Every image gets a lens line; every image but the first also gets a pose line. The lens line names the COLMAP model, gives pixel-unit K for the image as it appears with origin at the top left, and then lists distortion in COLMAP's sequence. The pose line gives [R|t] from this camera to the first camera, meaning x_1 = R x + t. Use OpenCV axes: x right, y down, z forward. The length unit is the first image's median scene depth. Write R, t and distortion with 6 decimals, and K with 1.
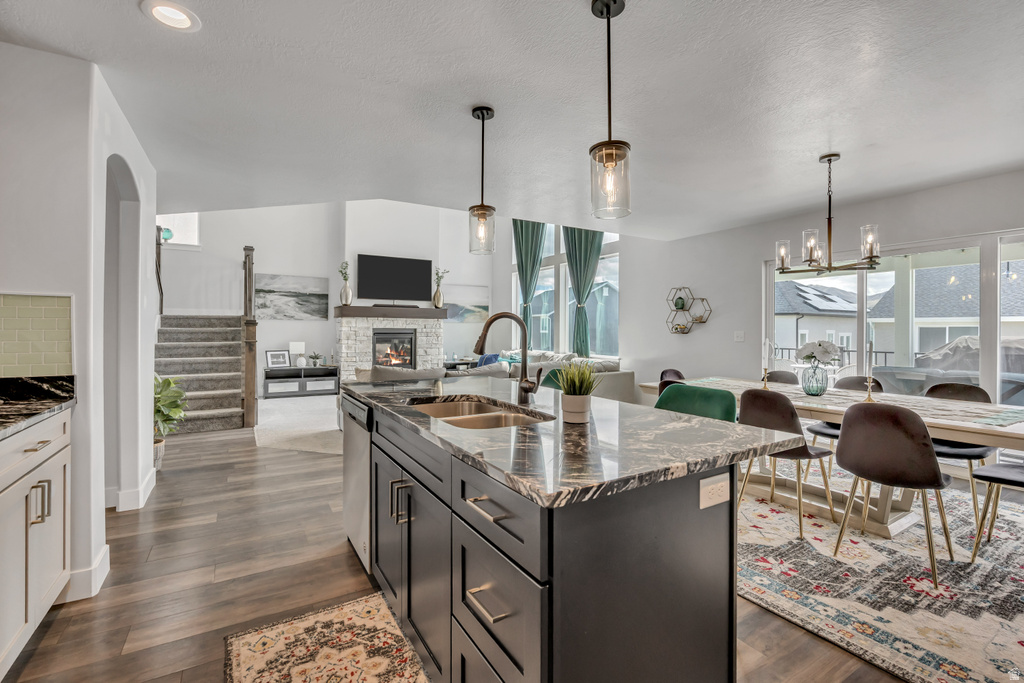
lens RADIAL K [[455.8, 0, 511.4], [0, 455.8, 329.0], [0, 0, 1]] dist [-0.011027, -0.000877]
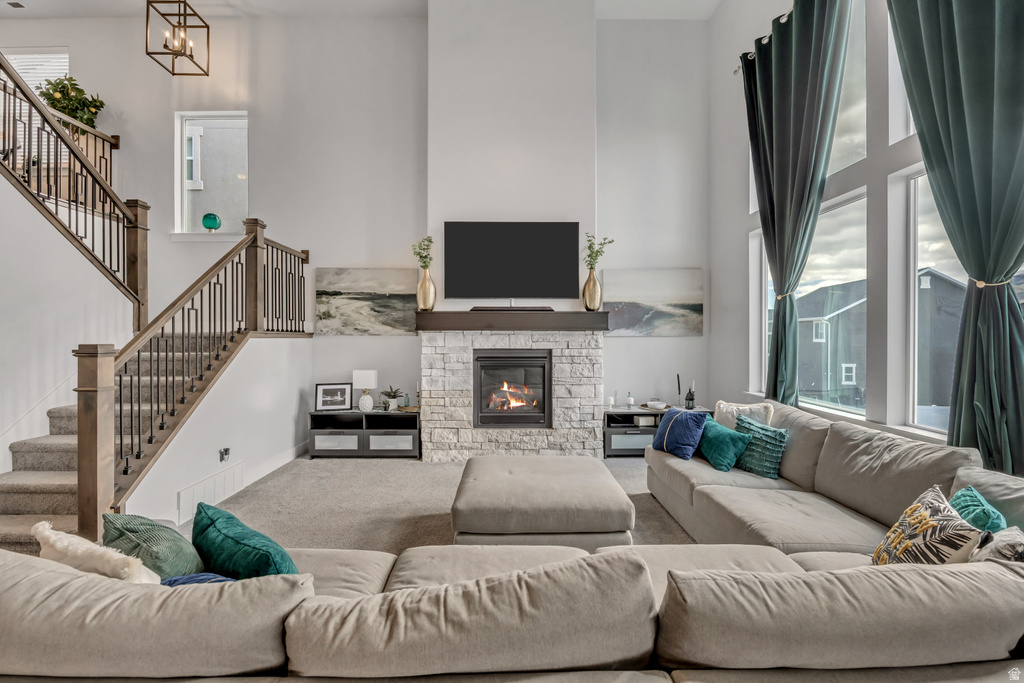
lens RADIAL K [[455.8, 0, 507.6], [0, 455.8, 339.5], [0, 0, 1]] dist [-0.011027, -0.000877]
pose [[0.863470, -0.001751, -0.504397, 0.027356], [0.004758, 0.999978, 0.004674, -0.017327], [0.504378, -0.006436, 0.863459, 0.561834]]
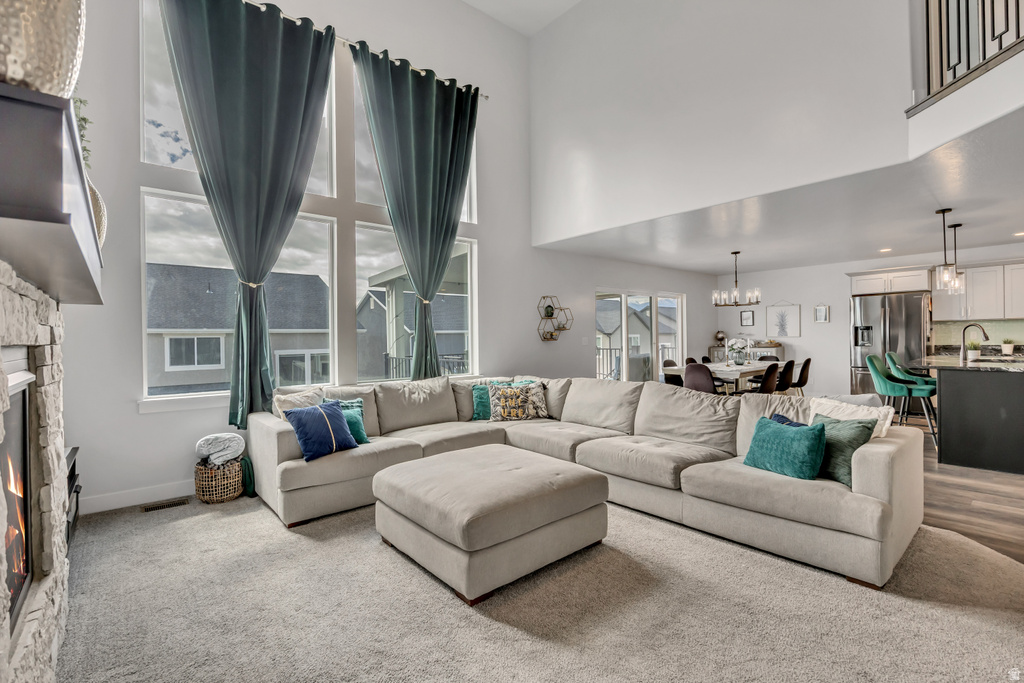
lens RADIAL K [[455.8, 0, 509.0], [0, 455.8, 341.0], [0, 0, 1]] dist [-0.011027, -0.000877]
pose [[-0.170608, -0.010954, 0.985278, -0.481640], [0.014543, 0.999801, 0.013634, -0.002872], [-0.985232, 0.016655, -0.170415, 0.947271]]
